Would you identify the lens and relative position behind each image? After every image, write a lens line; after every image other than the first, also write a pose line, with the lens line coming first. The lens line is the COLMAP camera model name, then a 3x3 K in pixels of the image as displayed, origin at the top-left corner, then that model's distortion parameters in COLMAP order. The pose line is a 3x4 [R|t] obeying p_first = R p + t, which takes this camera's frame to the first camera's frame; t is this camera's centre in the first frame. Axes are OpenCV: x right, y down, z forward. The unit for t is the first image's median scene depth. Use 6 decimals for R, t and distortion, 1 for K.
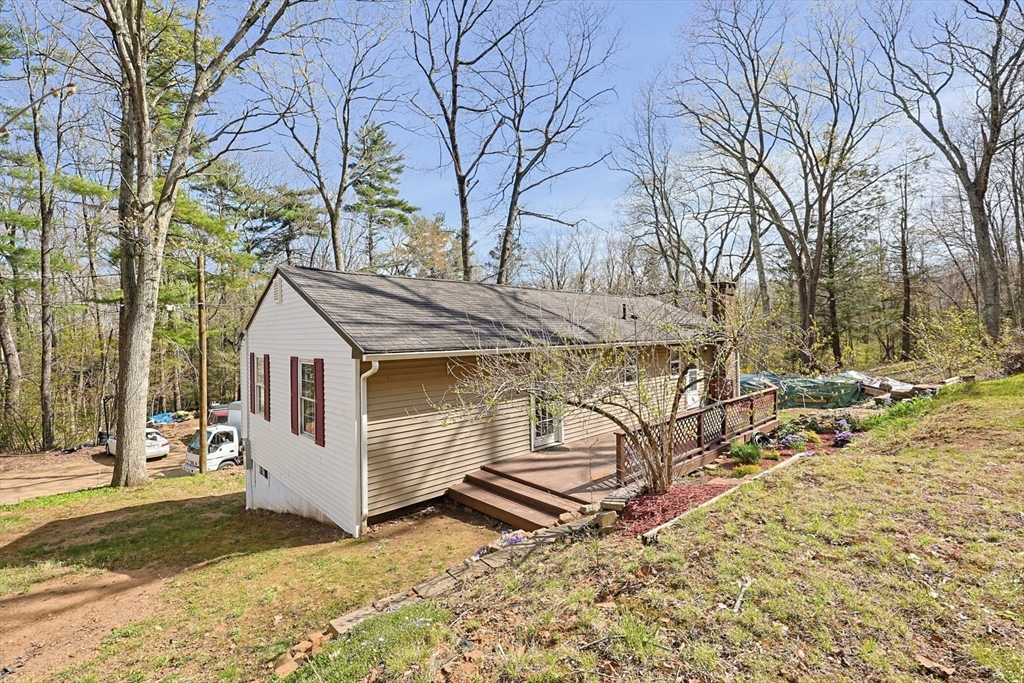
lens RADIAL K [[442.4, 0, 517.3], [0, 442.4, 324.5], [0, 0, 1]] dist [-0.000678, -0.000042]
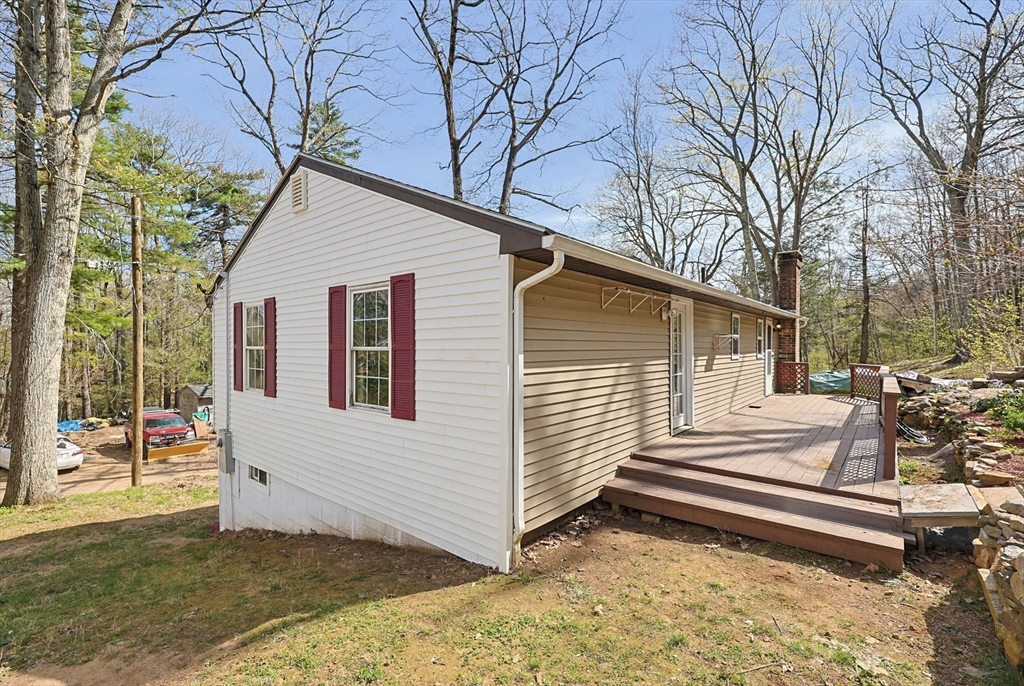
lens RADIAL K [[445.5, 0, 511.1], [0, 445.5, 340.2], [0, 0, 1]] dist [-0.000358, 0.000455]
pose [[0.993437, 0.013956, 0.113525, -0.117924], [-0.015024, 0.999851, 0.008558, 0.050325], [-0.113388, -0.010208, 0.993498, 0.121841]]
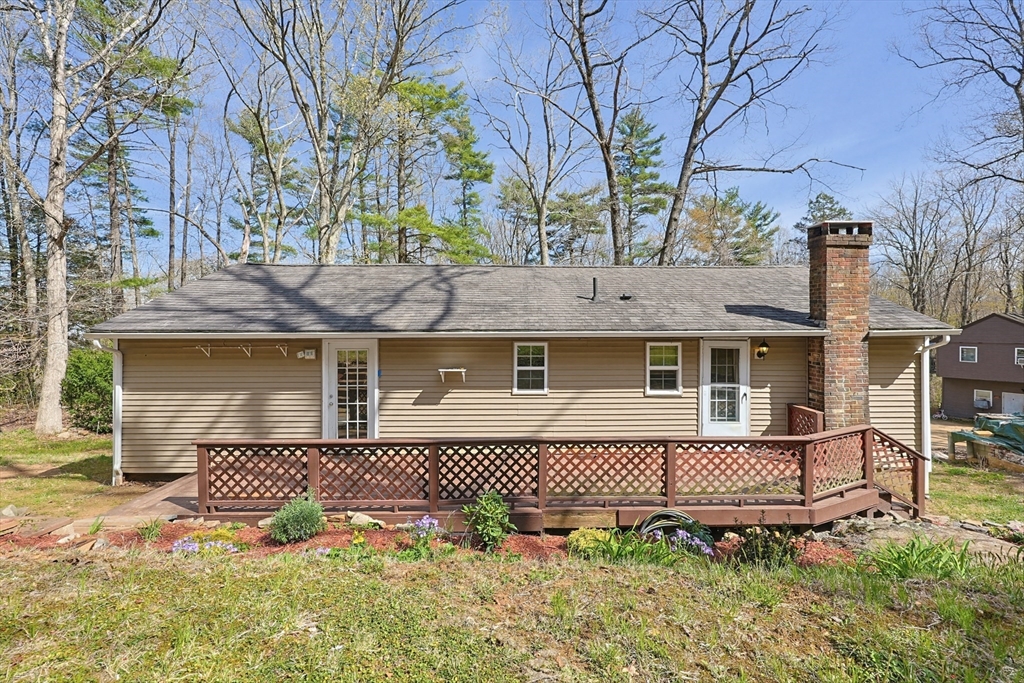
lens RADIAL K [[446.2, 0, 518.9], [0, 446.2, 321.8], [0, 0, 1]] dist [0.000170, -0.000005]
pose [[0.742529, 0.003953, -0.669802, 0.360237], [0.001578, 0.999969, 0.007652, 0.008948], [0.669812, -0.006739, 0.742500, 0.243032]]
